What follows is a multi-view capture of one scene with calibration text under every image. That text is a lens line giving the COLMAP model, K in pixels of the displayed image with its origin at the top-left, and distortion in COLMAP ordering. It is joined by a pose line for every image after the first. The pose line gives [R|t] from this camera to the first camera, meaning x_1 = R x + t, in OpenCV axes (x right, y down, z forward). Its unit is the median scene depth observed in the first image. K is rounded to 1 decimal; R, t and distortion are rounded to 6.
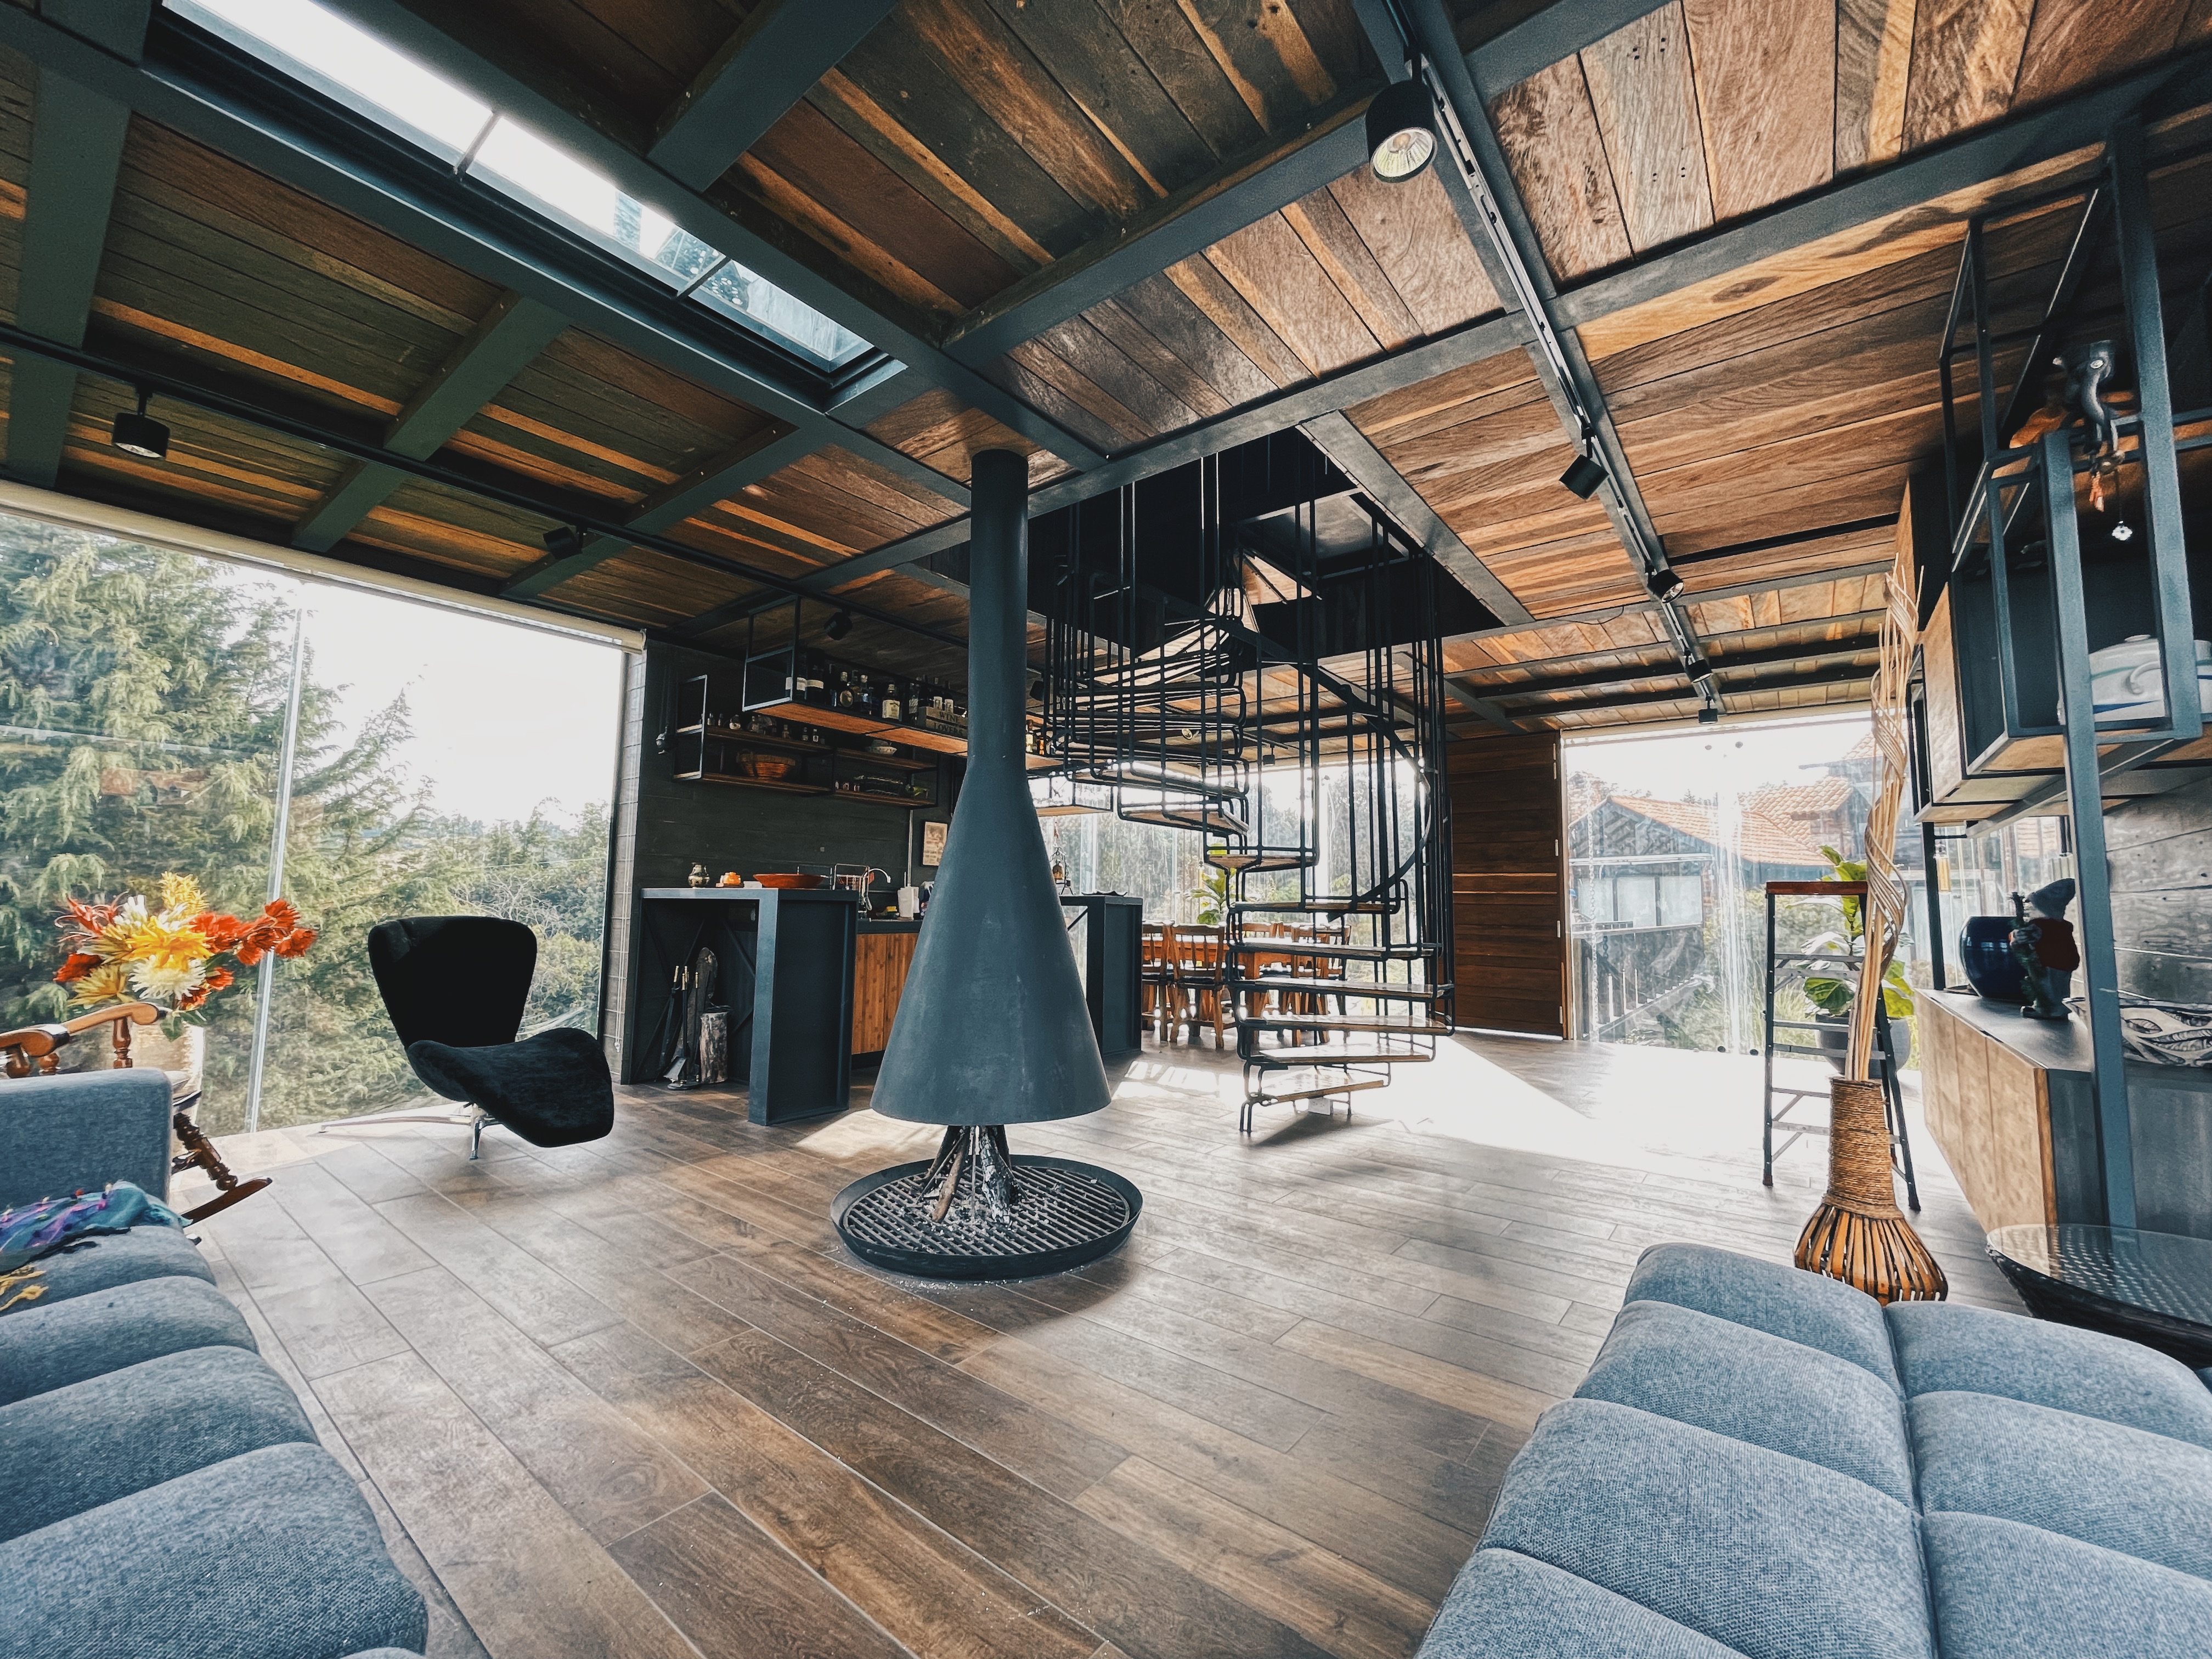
lens RADIAL K [[888.1, 0, 1106.0], [0, 888.1, 829.5], [0, 0, 1]] dist [-0.010714, 0.000071]
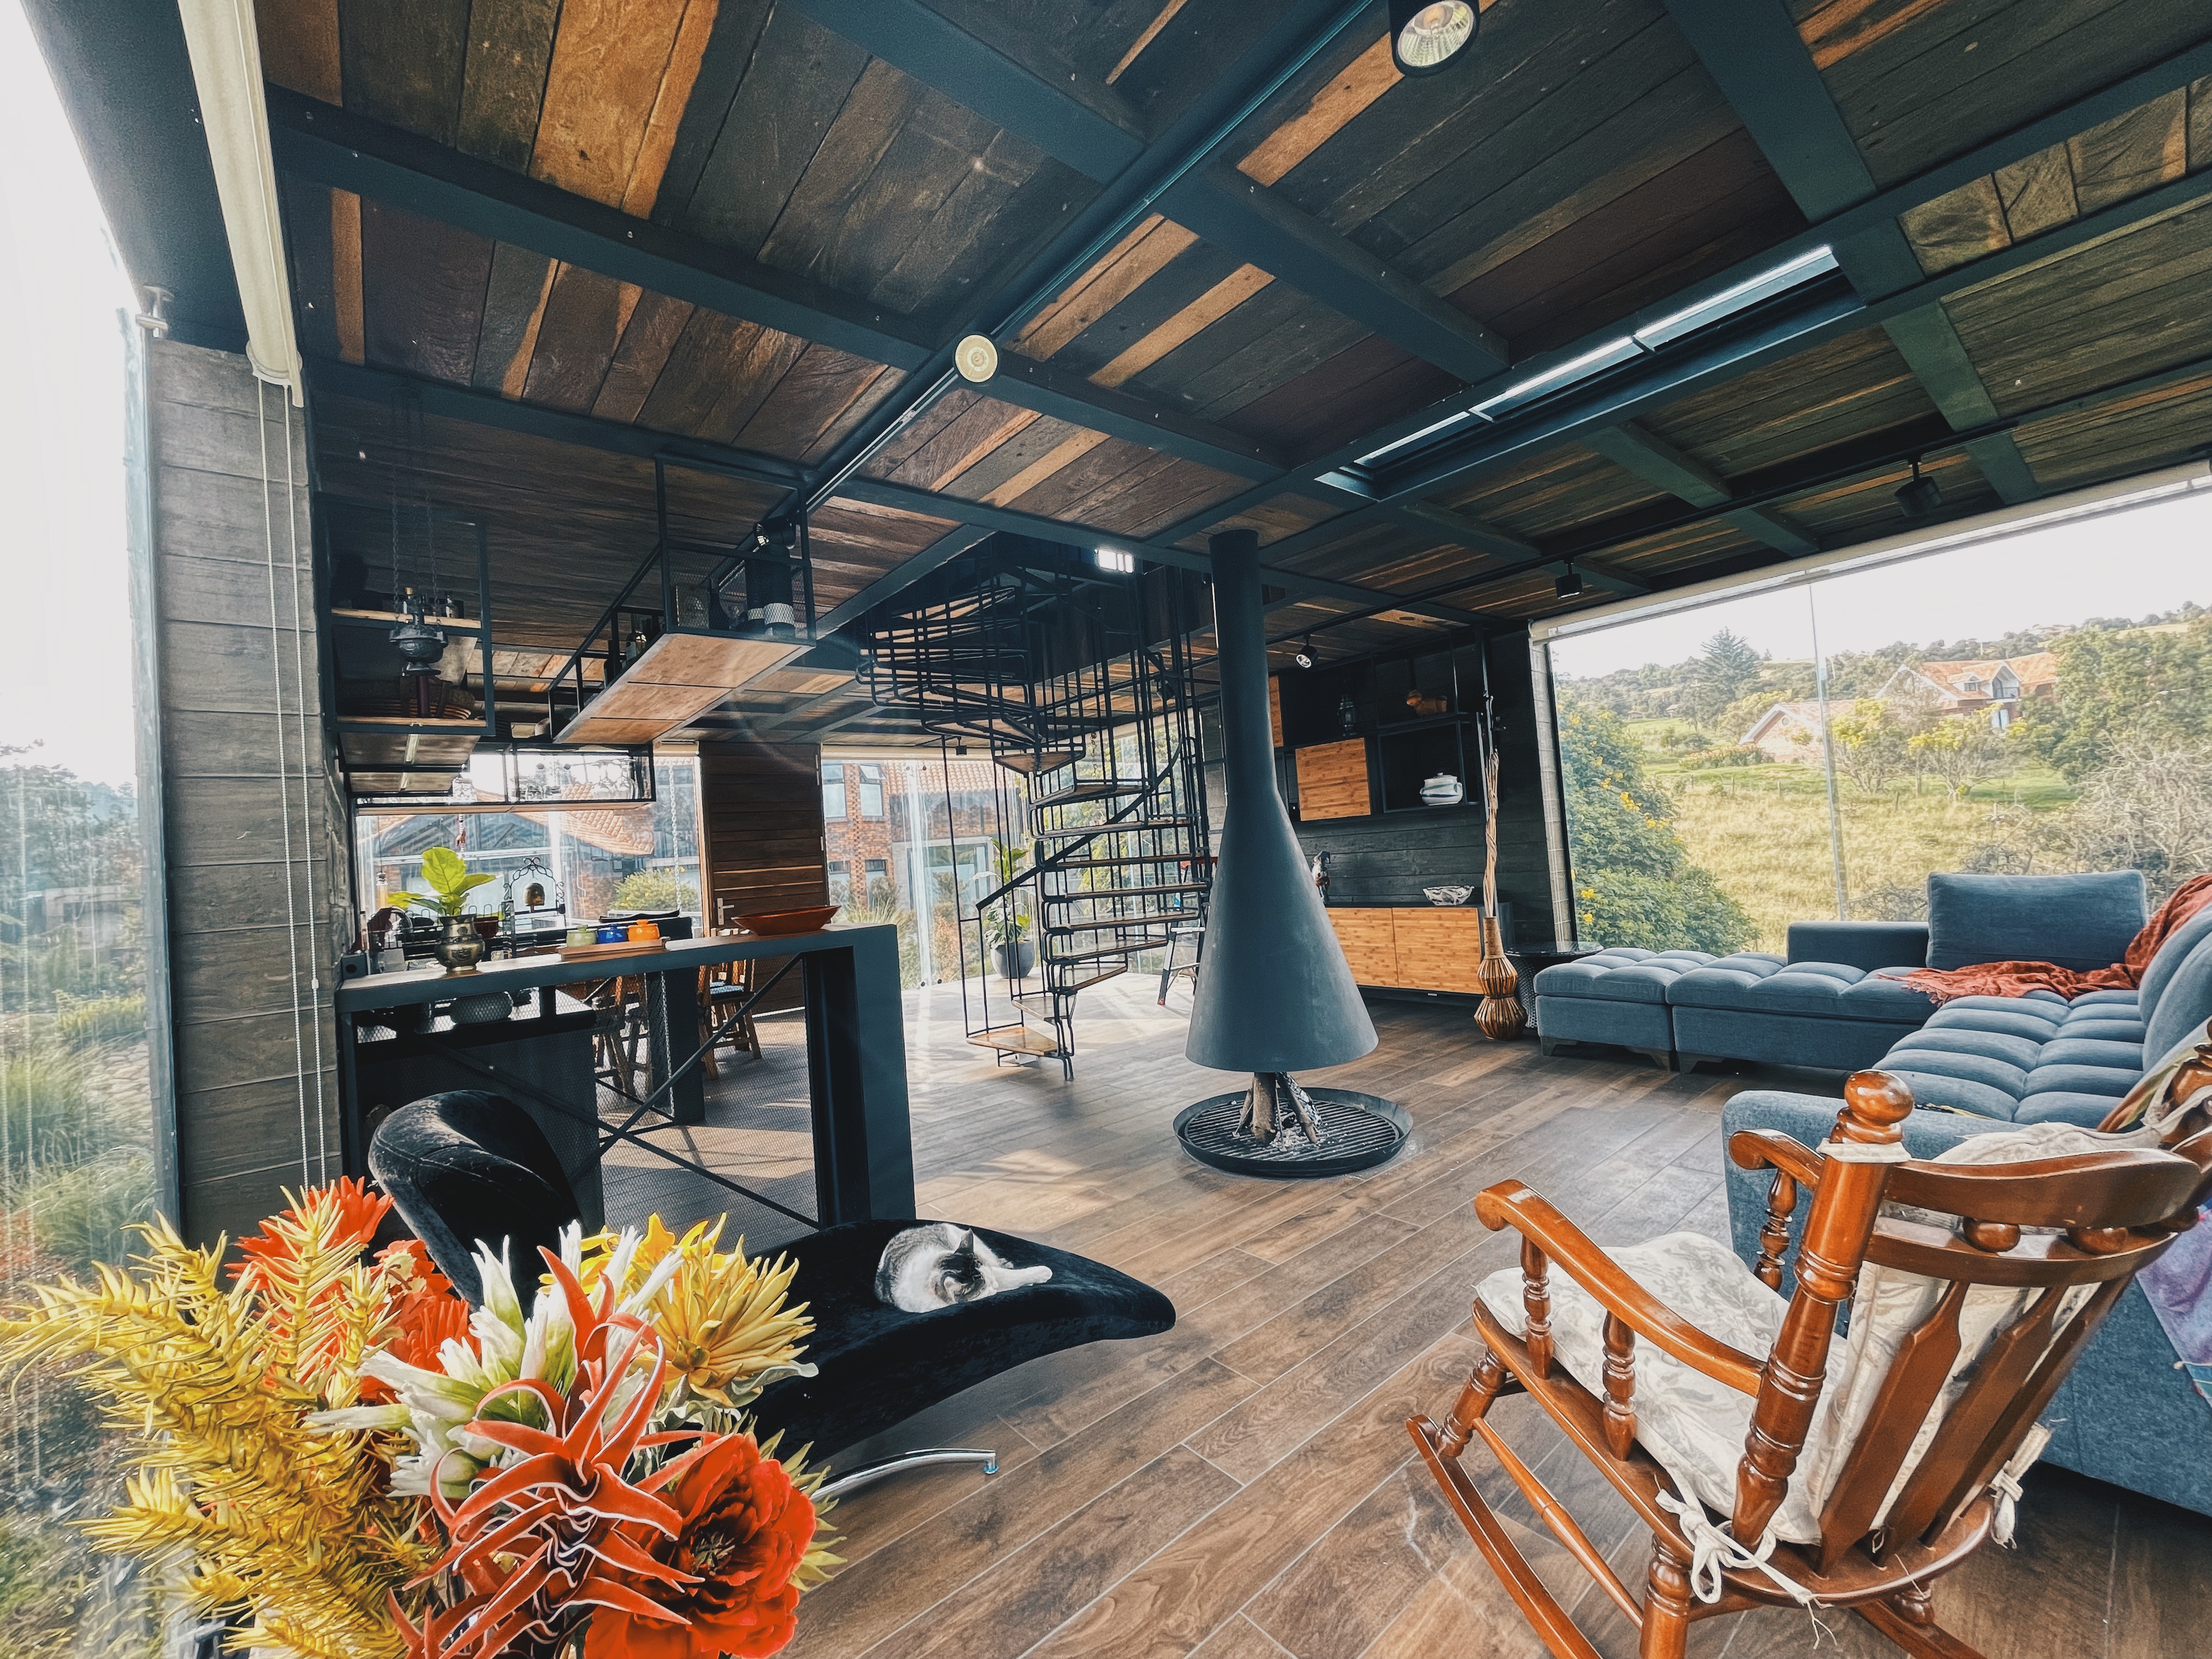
lens RADIAL K [[888.1, 0, 1106.0], [0, 888.1, 829.5], [0, 0, 1]] dist [-0.010714, 0.000071]
pose [[0.212859, -0.005094, 0.977070, -0.829324], [-0.006827, 0.999954, 0.006701, -0.012862], [-0.977059, -0.008097, 0.212815, 0.558636]]
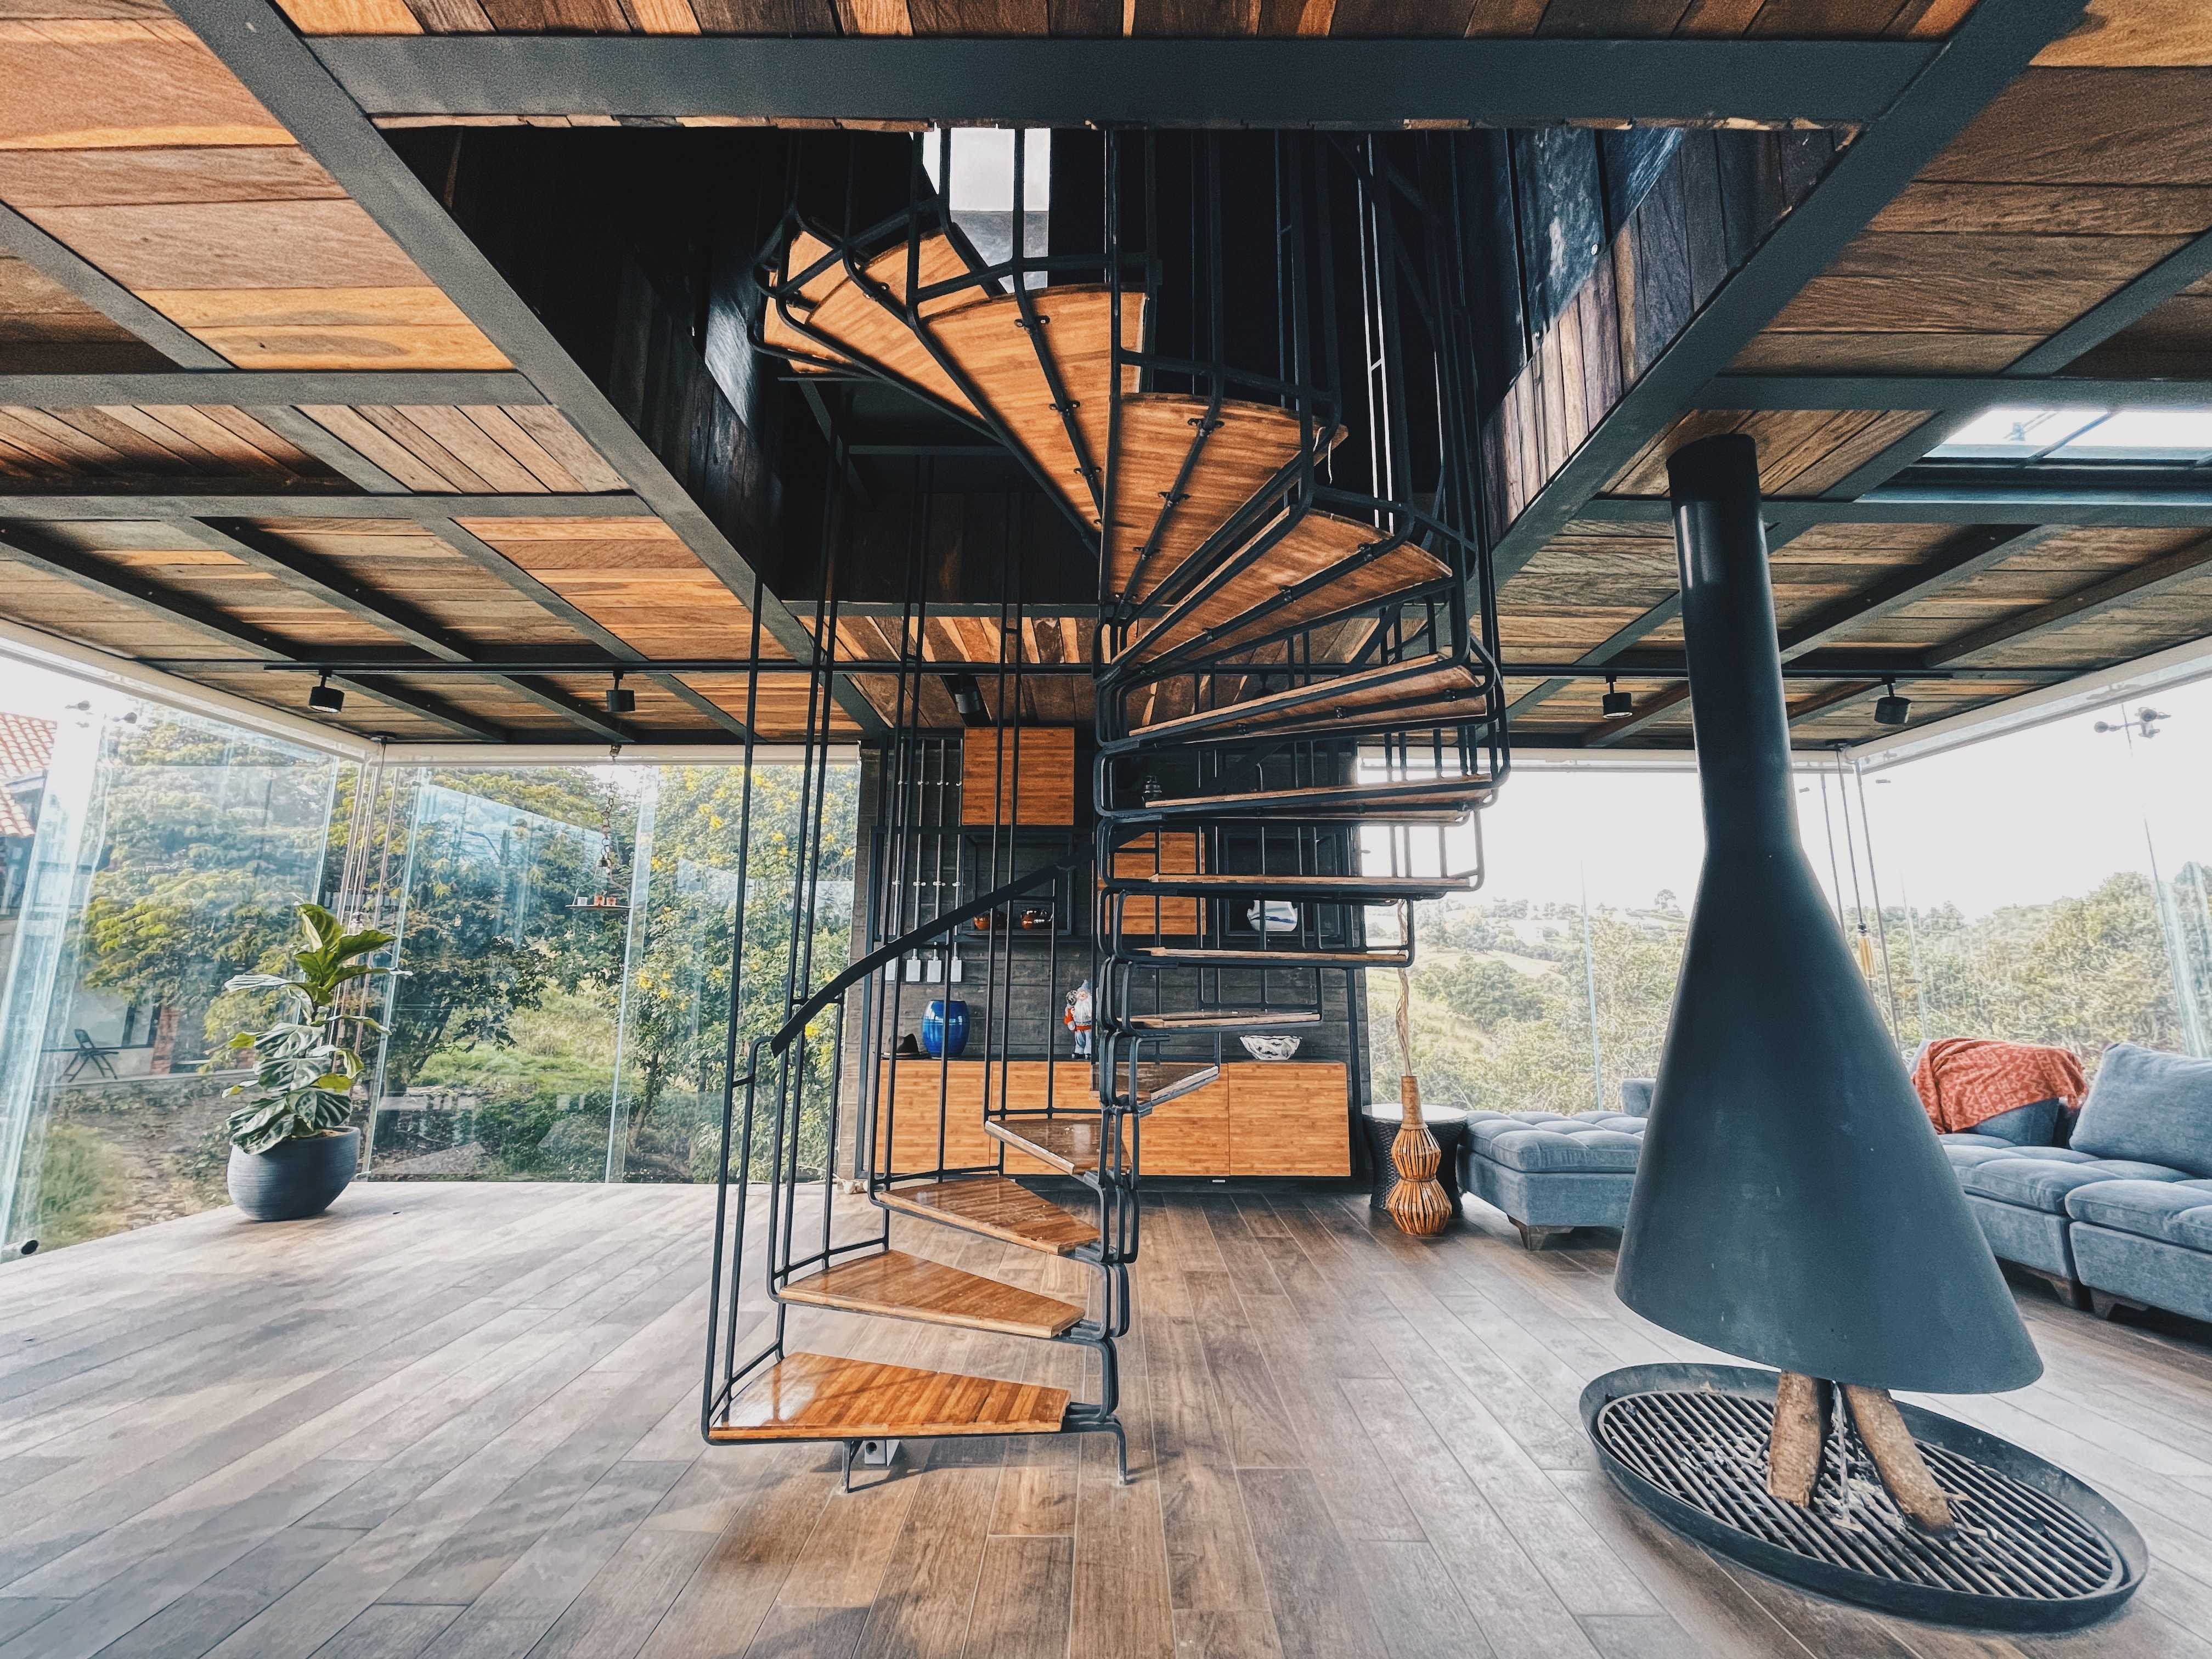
lens RADIAL K [[888.1, 0, 1106.0], [0, 888.1, 829.5], [0, 0, 1]] dist [-0.010714, 0.000071]
pose [[-0.618662, 0.115021, 0.777192, -0.214231], [-0.078311, 0.975271, -0.206672, 0.063371], [-0.781745, -0.188723, -0.594356, 1.125705]]
